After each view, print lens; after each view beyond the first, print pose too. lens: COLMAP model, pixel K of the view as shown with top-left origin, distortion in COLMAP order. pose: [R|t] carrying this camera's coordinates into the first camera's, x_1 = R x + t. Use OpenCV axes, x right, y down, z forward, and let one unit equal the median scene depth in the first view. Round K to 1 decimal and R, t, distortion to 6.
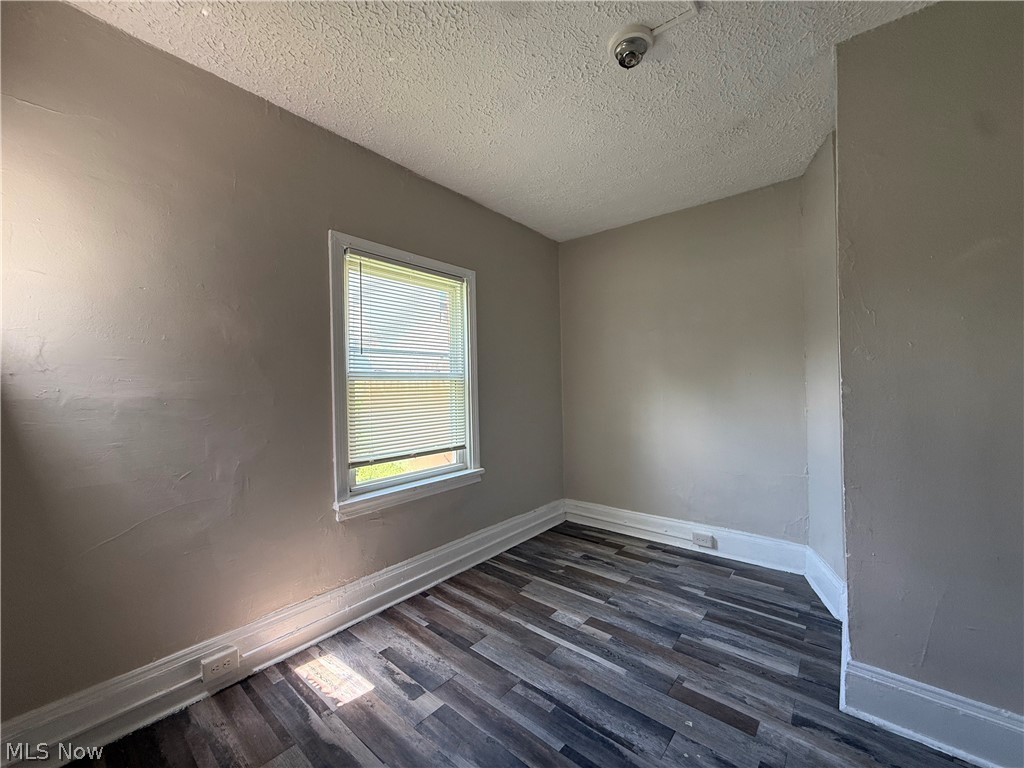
lens RADIAL K [[407.5, 0, 507.1], [0, 407.5, 384.3], [0, 0, 1]] dist [-0.000111, 0.000131]
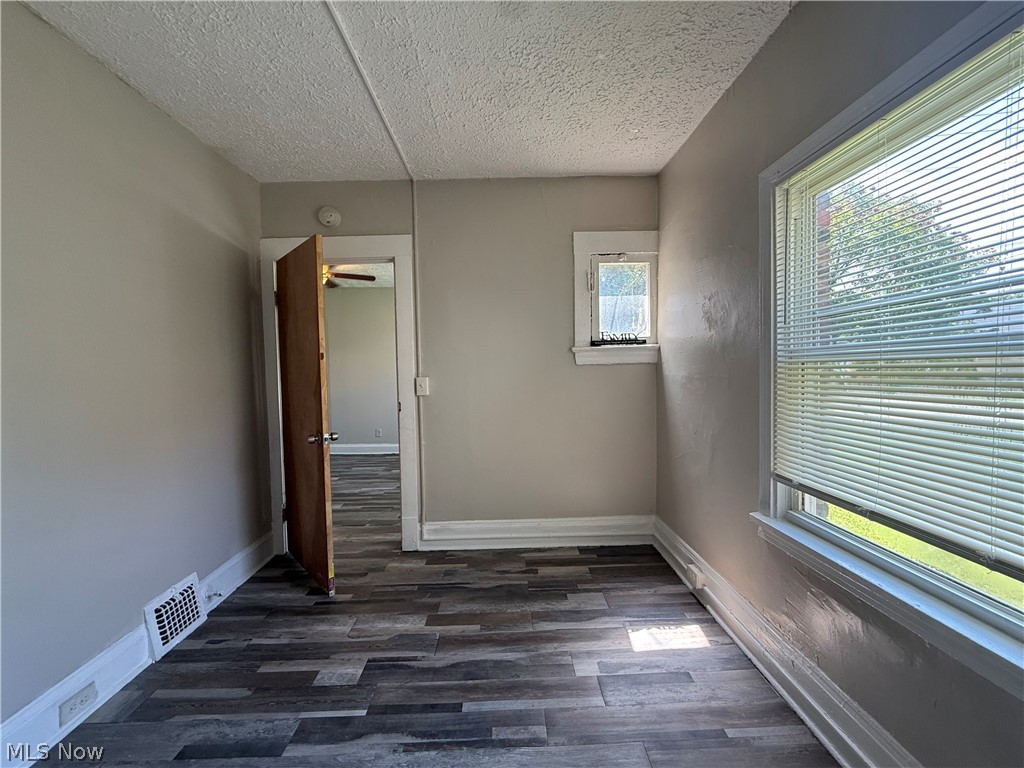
lens RADIAL K [[407.5, 0, 509.1], [0, 407.5, 387.9], [0, 0, 1]] dist [-0.000111, 0.000131]
pose [[-0.754542, 0.054110, -0.654017, 0.645834], [0.036698, 0.998515, 0.040274, -0.011421], [0.655224, 0.006388, -0.755407, 1.725415]]
